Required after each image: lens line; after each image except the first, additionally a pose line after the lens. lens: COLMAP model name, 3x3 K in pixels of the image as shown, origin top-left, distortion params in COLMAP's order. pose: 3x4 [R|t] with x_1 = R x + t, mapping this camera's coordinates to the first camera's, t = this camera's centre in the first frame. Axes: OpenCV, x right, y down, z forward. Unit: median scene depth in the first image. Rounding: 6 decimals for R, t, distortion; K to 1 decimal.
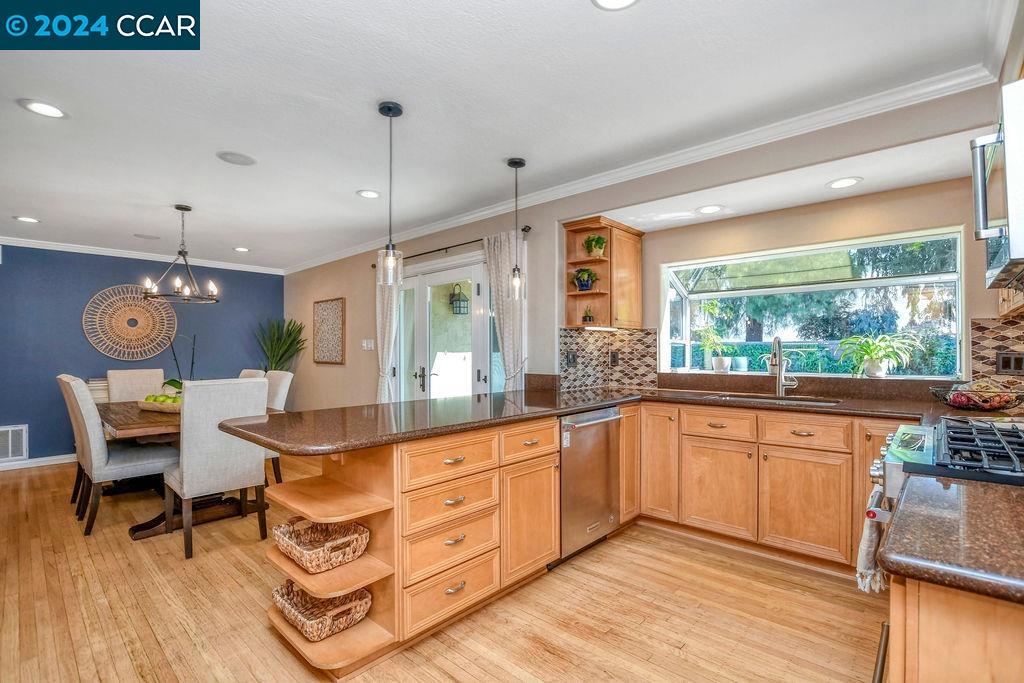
lens RADIAL K [[472.4, 0, 515.3], [0, 472.4, 348.9], [0, 0, 1]] dist [-0.021397, -0.000372]
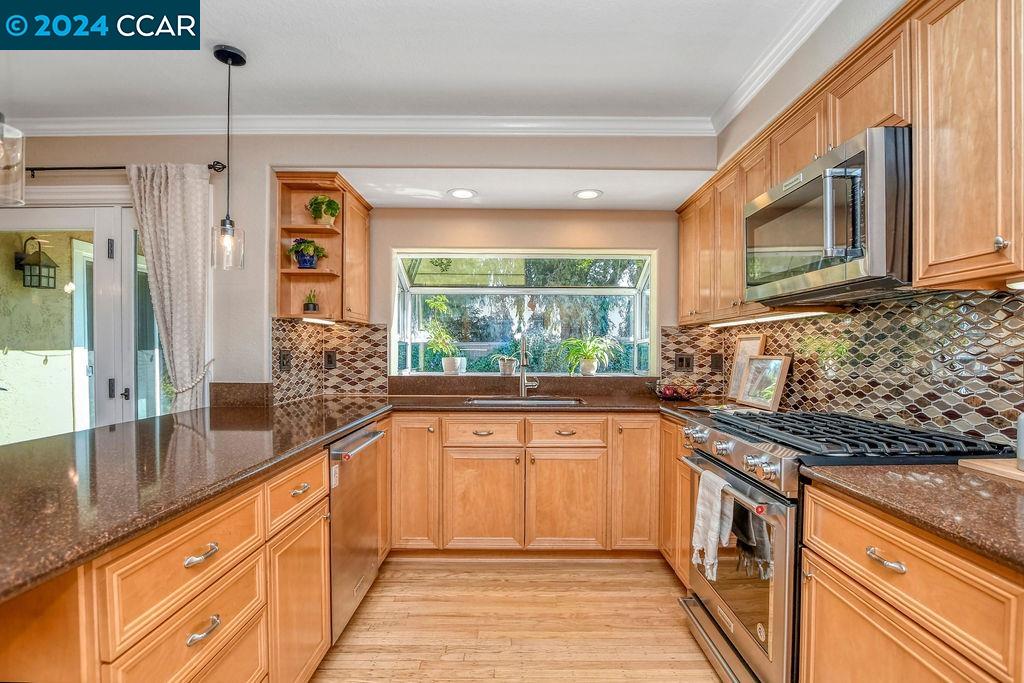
lens RADIAL K [[491.9, 0, 516.8], [0, 491.9, 359.9], [0, 0, 1]] dist [-0.024860, 0.000141]
pose [[0.737532, -0.005804, 0.675287, -0.131101], [-0.010034, 0.999758, 0.019552, 0.001770], [-0.675237, -0.021196, 0.737296, 0.203913]]
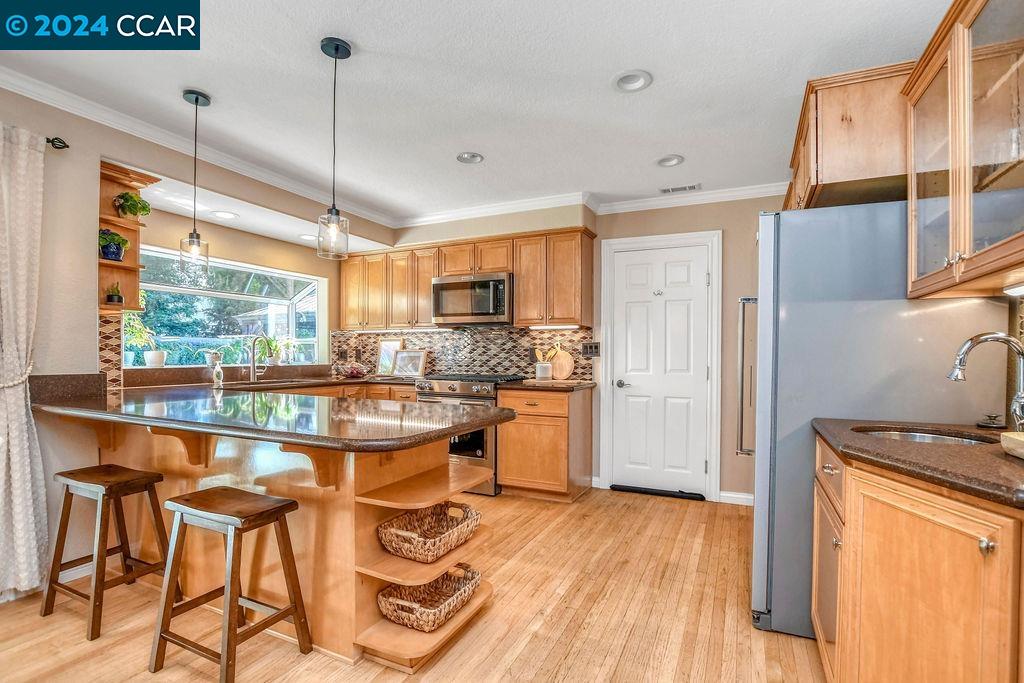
lens RADIAL K [[491.9, 0, 516.8], [0, 491.9, 359.9], [0, 0, 1]] dist [-0.024860, 0.000141]
pose [[-0.303112, -0.007533, 0.952925, -0.782353], [-0.008750, 0.999949, 0.005121, 0.024664], [-0.952915, -0.006786, -0.303163, 0.622746]]
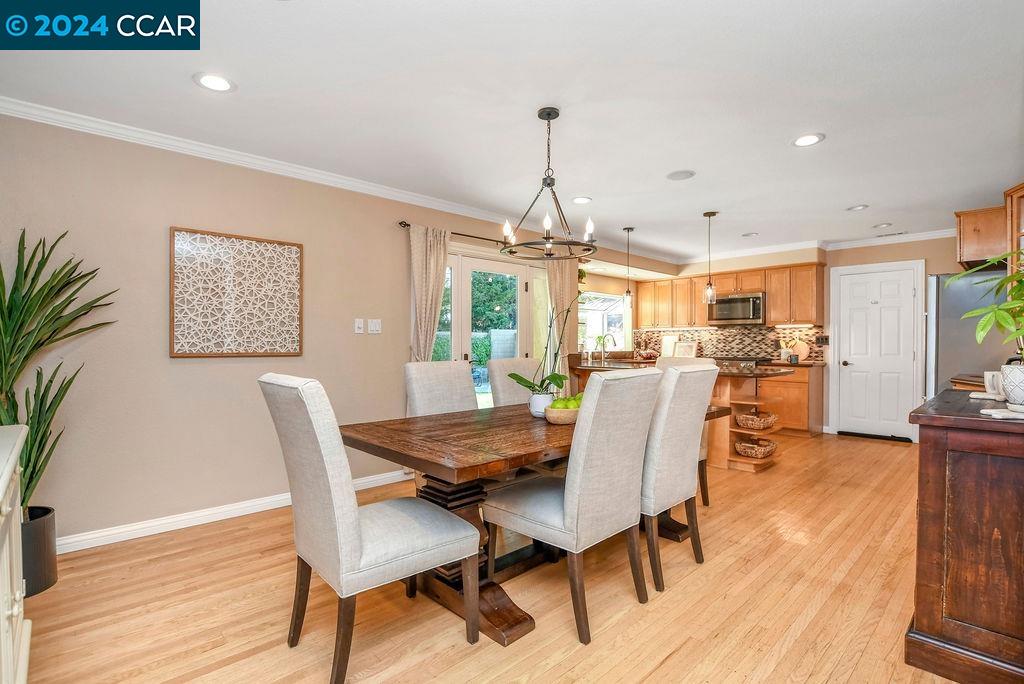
lens RADIAL K [[488.5, 0, 509.1], [0, 488.5, 349.4], [0, 0, 1]] dist [-0.025772, -0.000430]
pose [[0.073350, -0.006400, 0.997286, -1.540698], [-0.005767, 0.999960, 0.006841, 0.031123], [-0.997290, -0.006253, 0.073310, 1.099651]]
